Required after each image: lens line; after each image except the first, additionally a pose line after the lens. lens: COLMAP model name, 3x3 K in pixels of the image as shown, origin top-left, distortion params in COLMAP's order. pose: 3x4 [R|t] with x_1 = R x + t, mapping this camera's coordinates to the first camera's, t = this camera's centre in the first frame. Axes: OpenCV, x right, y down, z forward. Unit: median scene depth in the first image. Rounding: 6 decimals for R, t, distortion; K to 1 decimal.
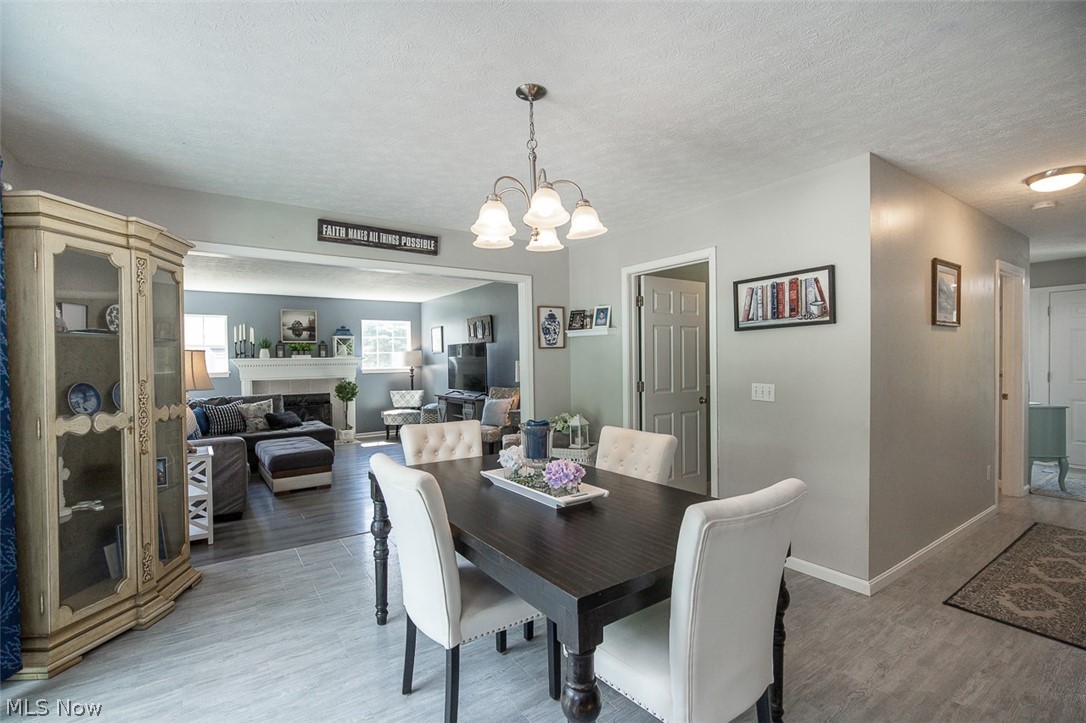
lens RADIAL K [[495.4, 0, 539.5], [0, 495.4, 366.9], [0, 0, 1]] dist [-0.016416, 0.002838]
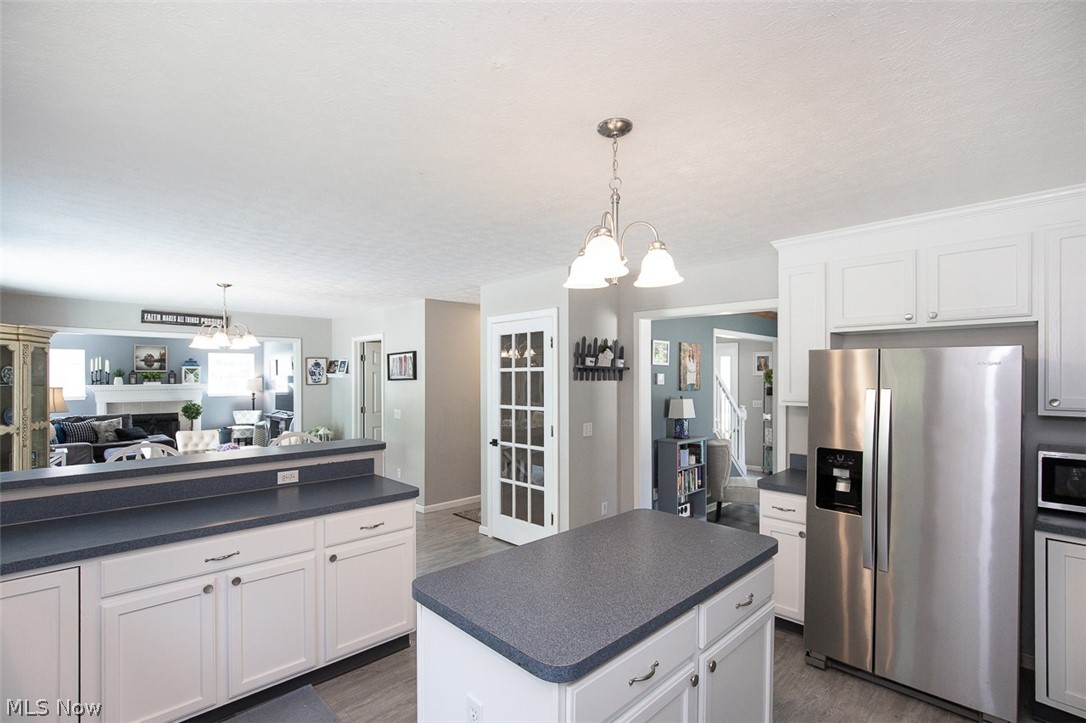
lens RADIAL K [[495.4, 0, 535.5], [0, 495.4, 375.7], [0, 0, 1]] dist [-0.016416, 0.002838]
pose [[0.985854, 0.010591, 0.167270, 0.448417], [-0.007852, 0.999824, -0.017028, -0.045103], [-0.167421, 0.015474, 0.985764, -0.651122]]
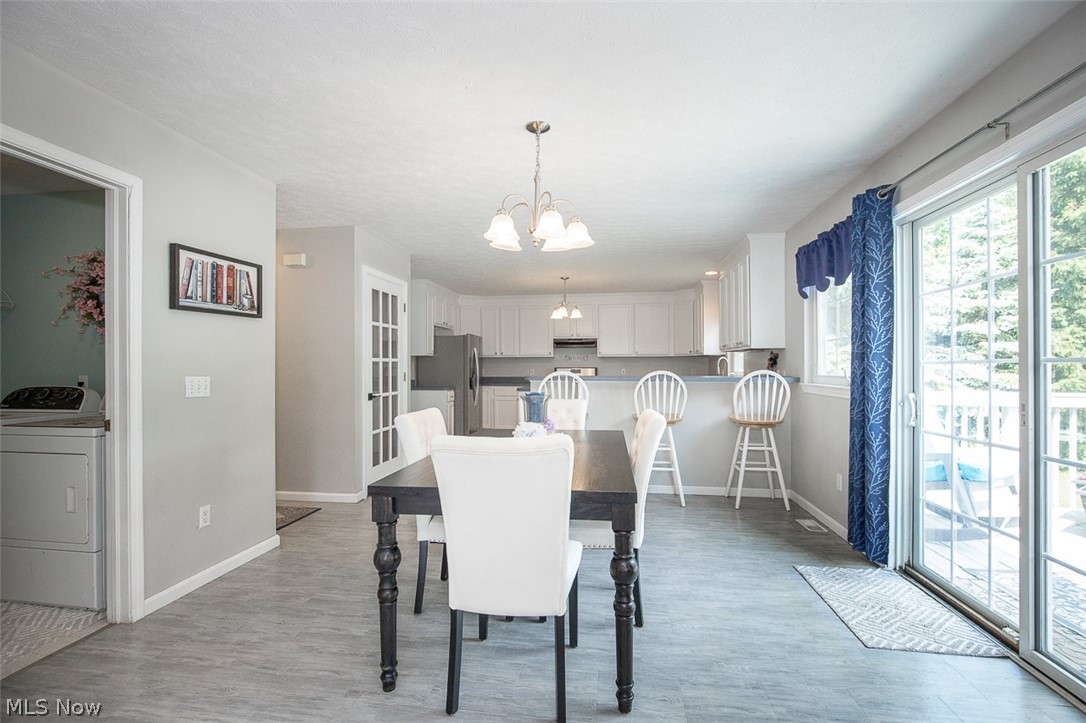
lens RADIAL K [[495.4, 0, 547.9], [0, 495.4, 364.5], [0, 0, 1]] dist [-0.016416, 0.002838]
pose [[-0.742953, 0.014292, 0.669191, -0.375151], [0.019581, 0.999808, 0.000386, 0.016844], [-0.669057, 0.013390, -0.743090, 0.837361]]
